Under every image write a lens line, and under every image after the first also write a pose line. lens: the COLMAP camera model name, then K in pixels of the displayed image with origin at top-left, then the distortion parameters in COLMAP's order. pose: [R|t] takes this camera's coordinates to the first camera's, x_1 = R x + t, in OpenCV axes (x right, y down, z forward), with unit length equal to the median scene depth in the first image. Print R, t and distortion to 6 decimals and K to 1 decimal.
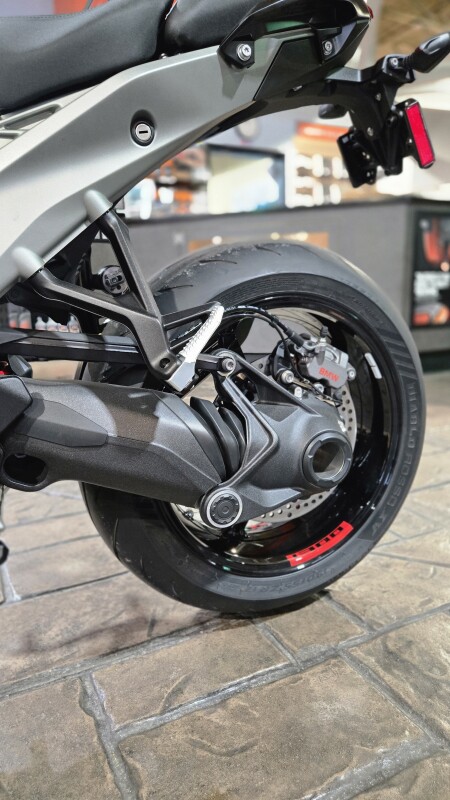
lens RADIAL K [[543.8, 0, 223.2], [0, 543.8, 397.4], [0, 0, 1]] dist [0.045934, -0.043317]
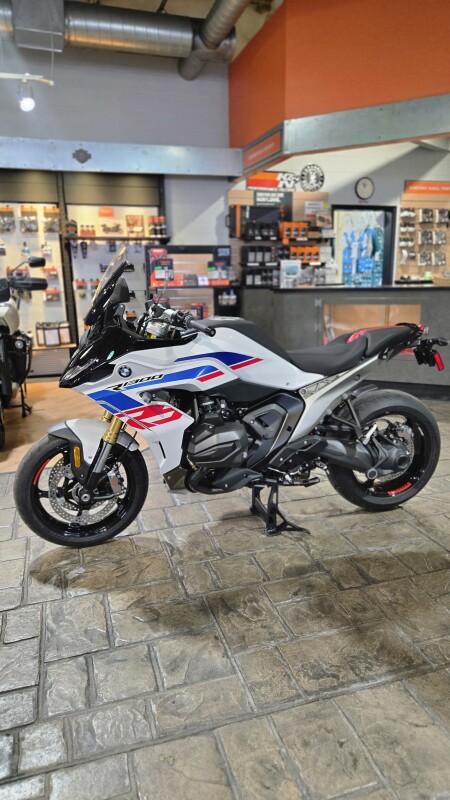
lens RADIAL K [[543.8, 0, 223.2], [0, 543.8, 397.4], [0, 0, 1]] dist [0.045934, -0.043317]
pose [[0.985500, 0.046155, -0.163276, -0.351499], [-0.038673, 0.998064, 0.048709, -0.388331], [0.165208, -0.041689, 0.985377, -2.381255]]
